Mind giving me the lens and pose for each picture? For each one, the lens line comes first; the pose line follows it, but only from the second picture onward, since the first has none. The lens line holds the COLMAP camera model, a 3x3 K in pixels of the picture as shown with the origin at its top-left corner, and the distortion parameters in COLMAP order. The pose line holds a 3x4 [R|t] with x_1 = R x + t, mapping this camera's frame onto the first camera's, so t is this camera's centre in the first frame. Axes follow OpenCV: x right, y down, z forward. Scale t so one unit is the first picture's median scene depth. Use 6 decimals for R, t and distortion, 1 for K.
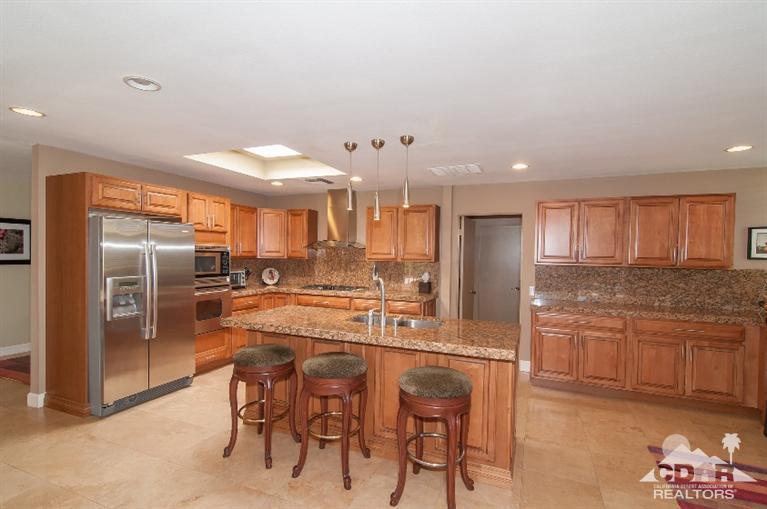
lens RADIAL K [[368.7, 0, 385.8], [0, 368.7, 261.5], [0, 0, 1]] dist [0.000161, 0.000190]
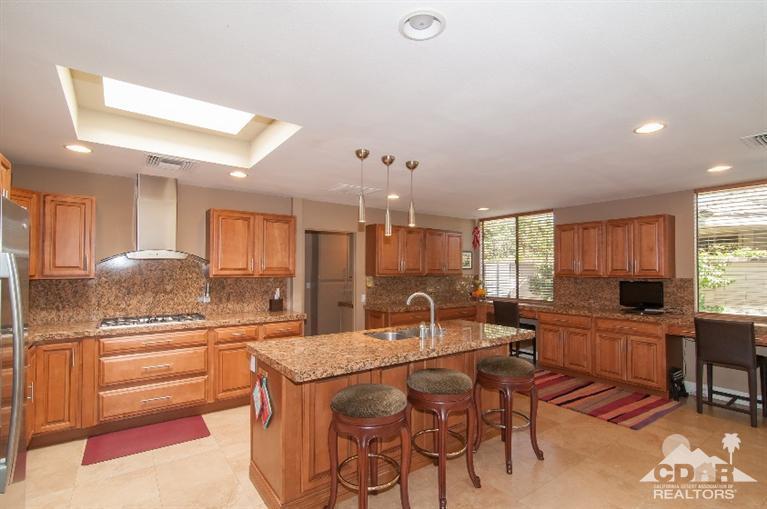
lens RADIAL K [[383.5, 0, 383.5], [0, 383.5, 266.0], [0, 0, 1]] dist [0.001246, 0.000091]
pose [[0.545841, -0.009413, 0.837836, -0.815347], [0.020192, 0.999794, -0.001923, -0.028702], [-0.837645, 0.017967, 0.545919, 0.404556]]
